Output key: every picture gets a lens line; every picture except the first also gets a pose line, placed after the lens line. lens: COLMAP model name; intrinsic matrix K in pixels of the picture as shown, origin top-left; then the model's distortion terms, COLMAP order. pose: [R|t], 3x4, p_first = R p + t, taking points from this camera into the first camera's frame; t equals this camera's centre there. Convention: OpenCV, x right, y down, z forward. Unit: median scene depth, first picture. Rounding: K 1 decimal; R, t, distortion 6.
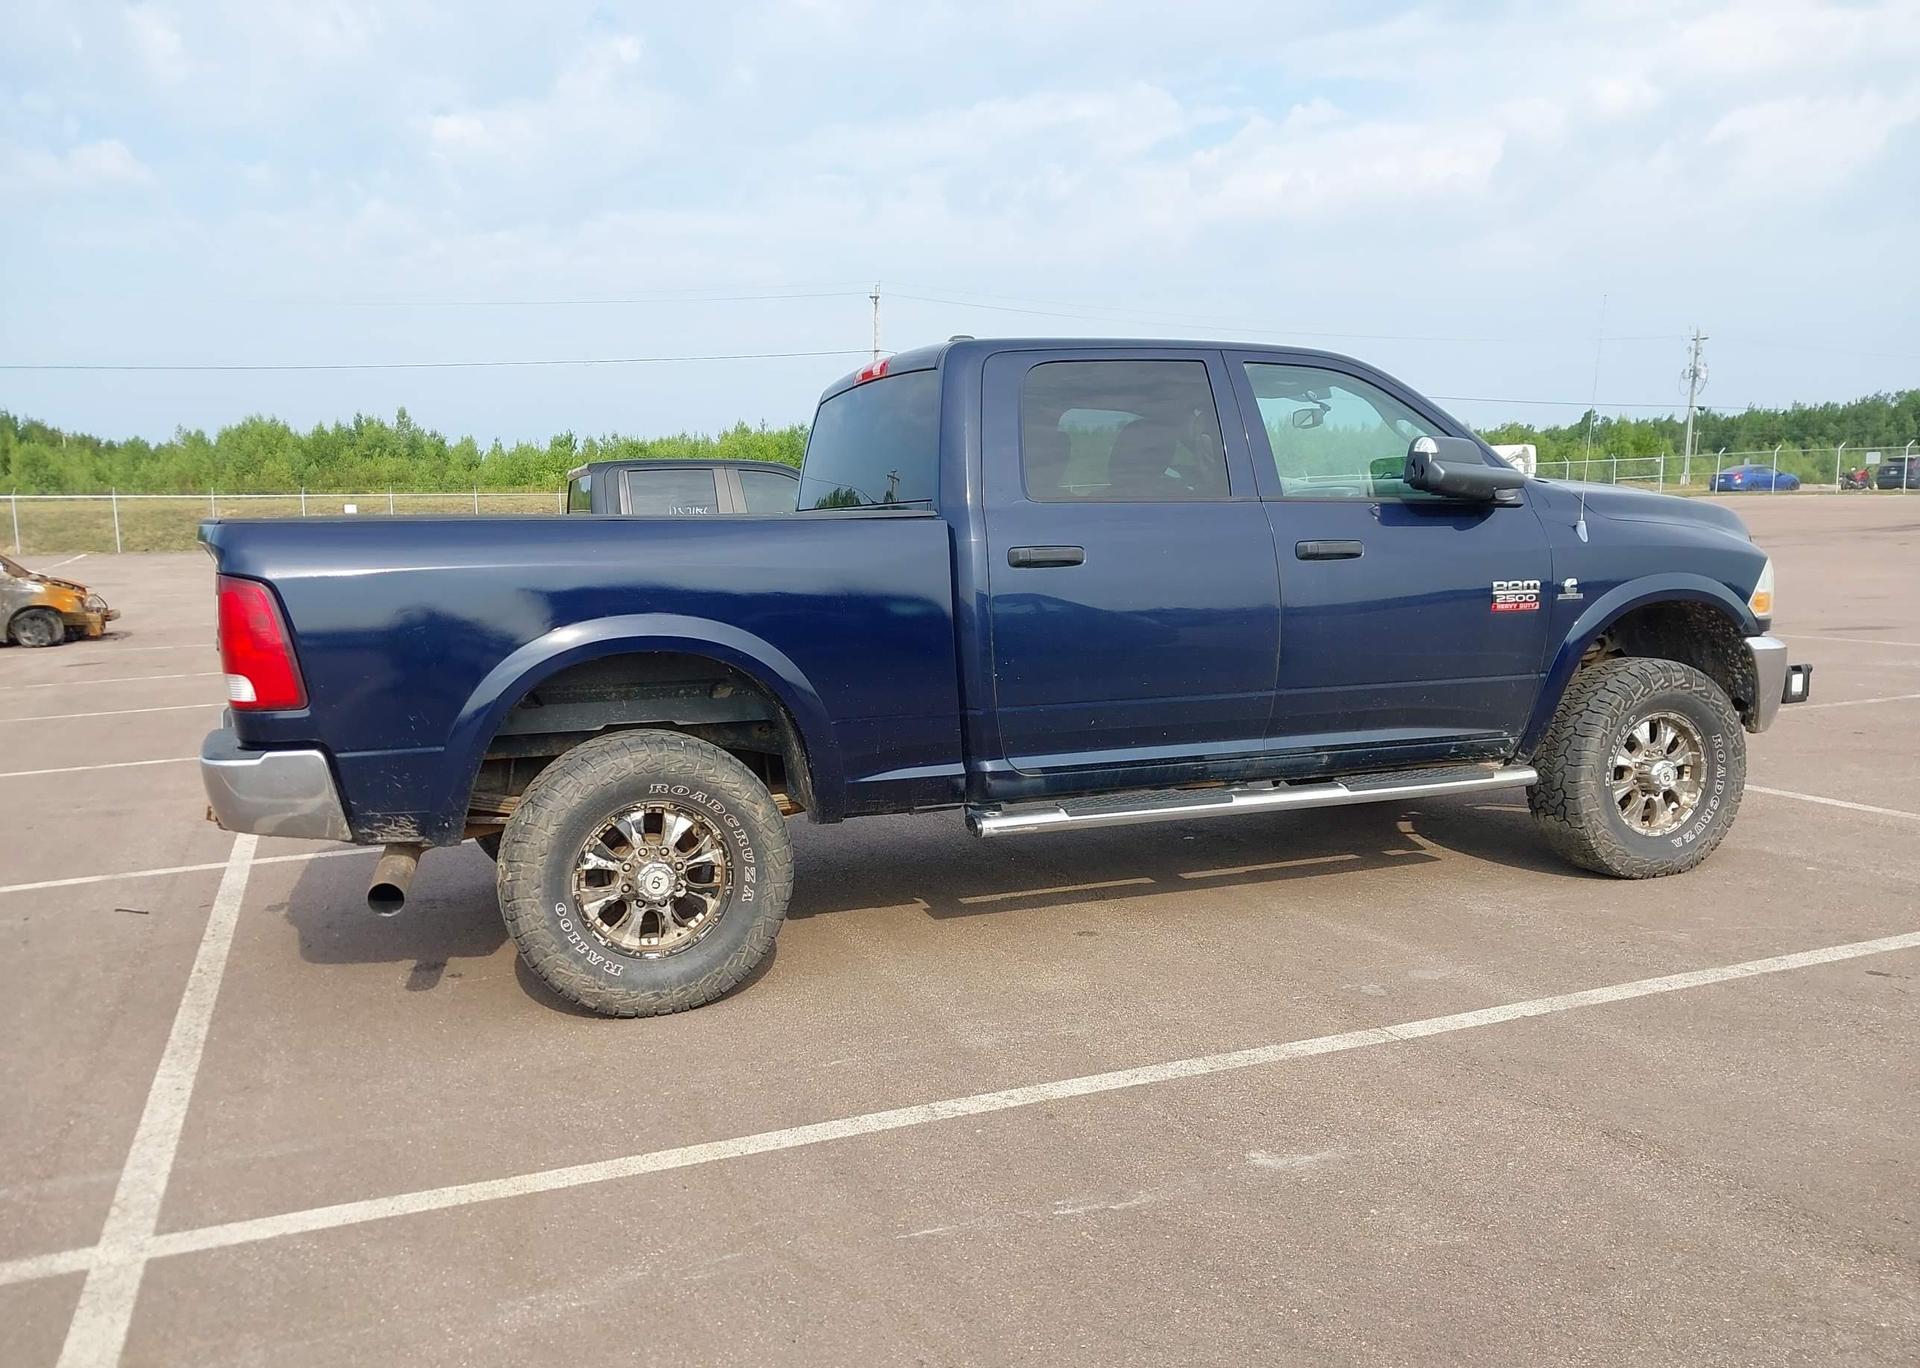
lens RADIAL K [[1537.5, 0, 930.1], [0, 1537.5, 680.9], [0, 0, 1]] dist [0.008949, -0.002695]
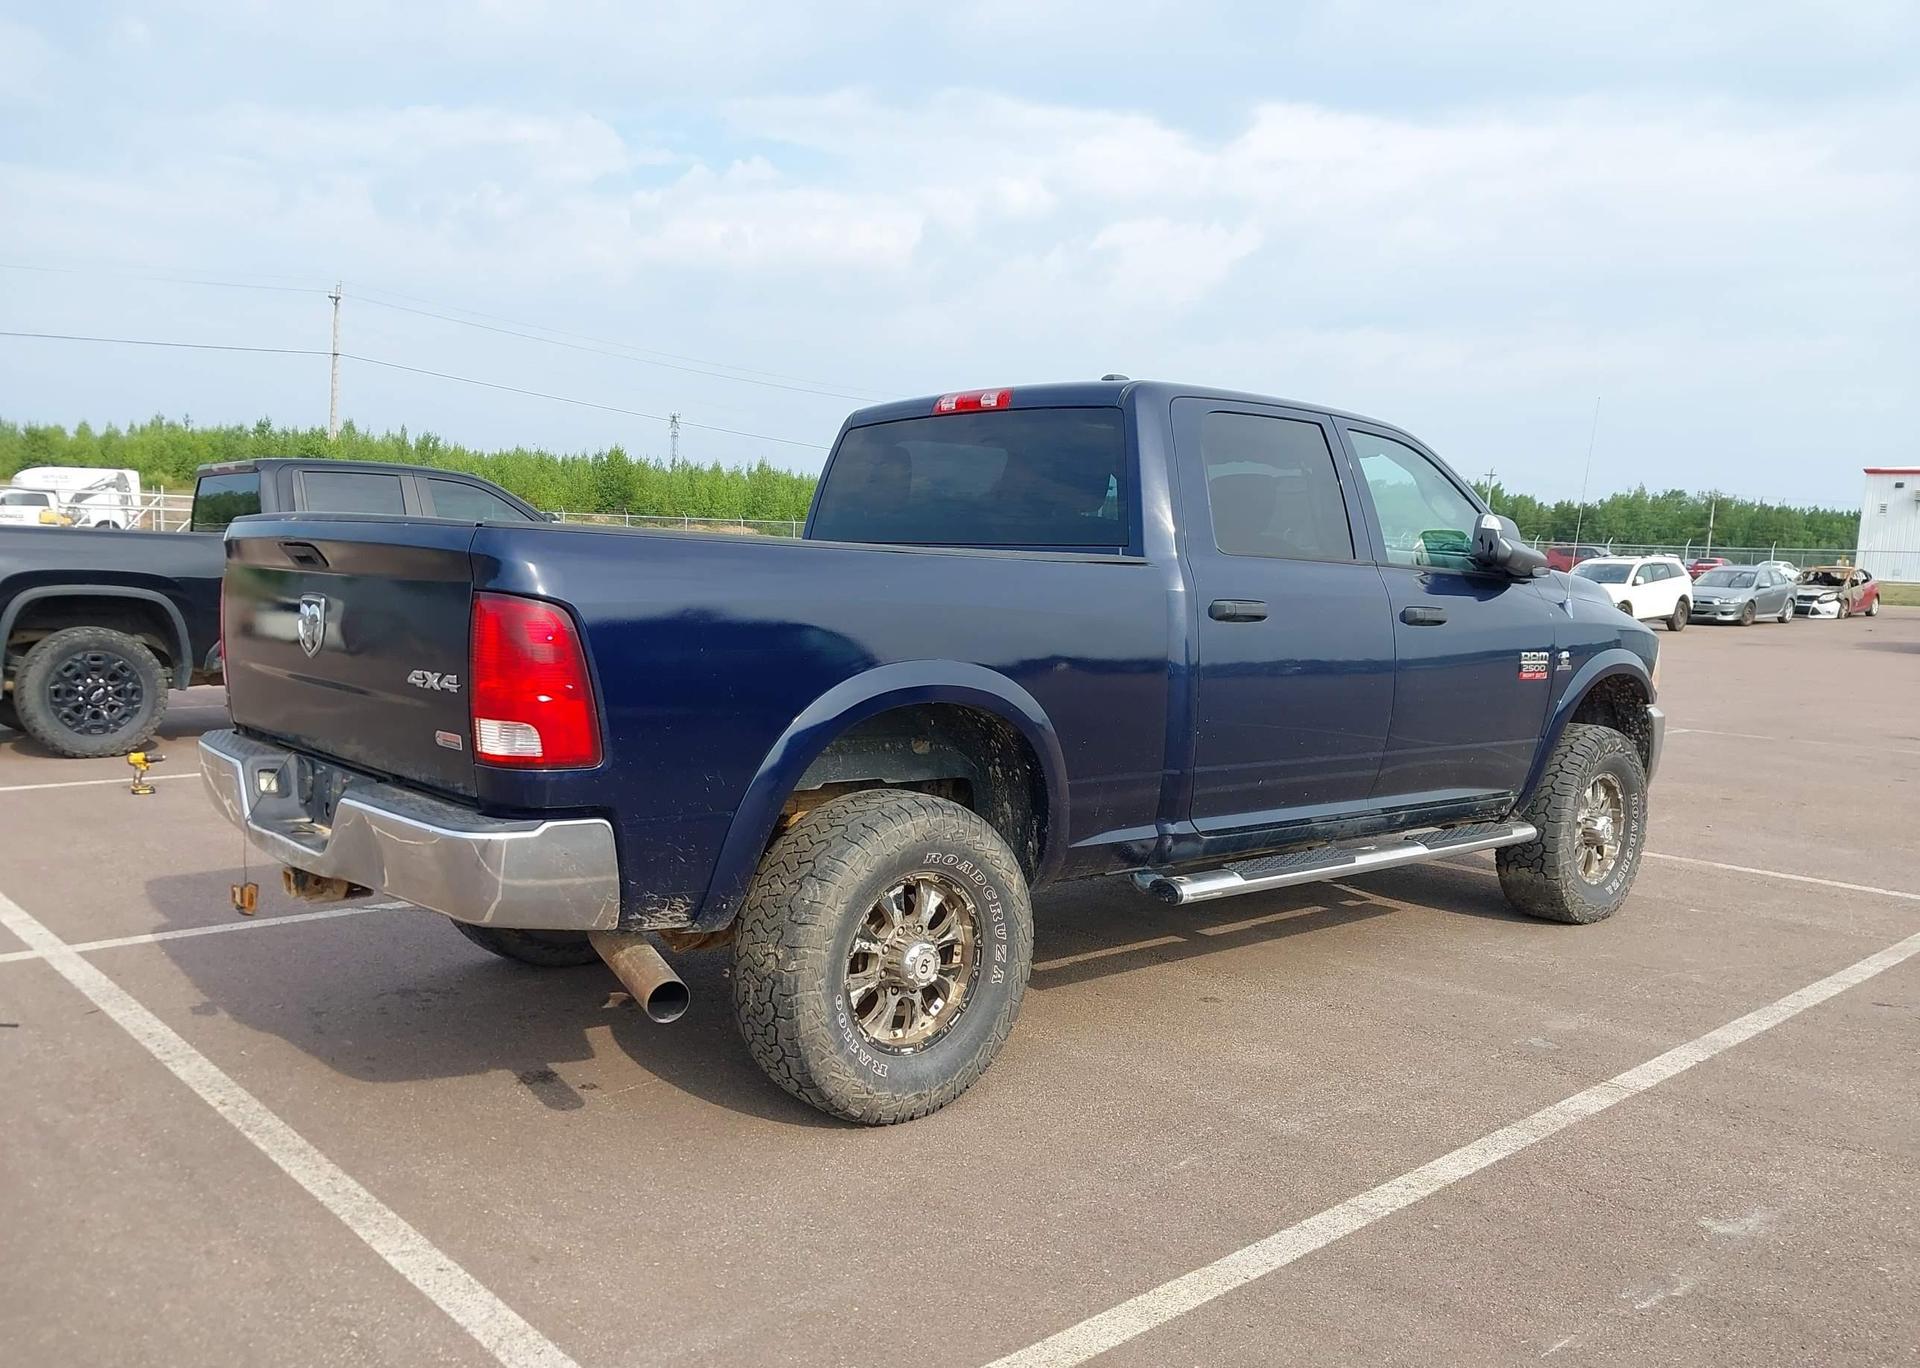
lens RADIAL K [[1537.5, 0, 930.1], [0, 1537.5, 680.9], [0, 0, 1]] dist [0.008949, -0.002695]
pose [[0.931914, 0.029782, 0.361454, -0.405305], [-0.021084, 0.999386, -0.027986, -0.005393], [-0.362065, 0.018460, 0.931970, 0.147976]]
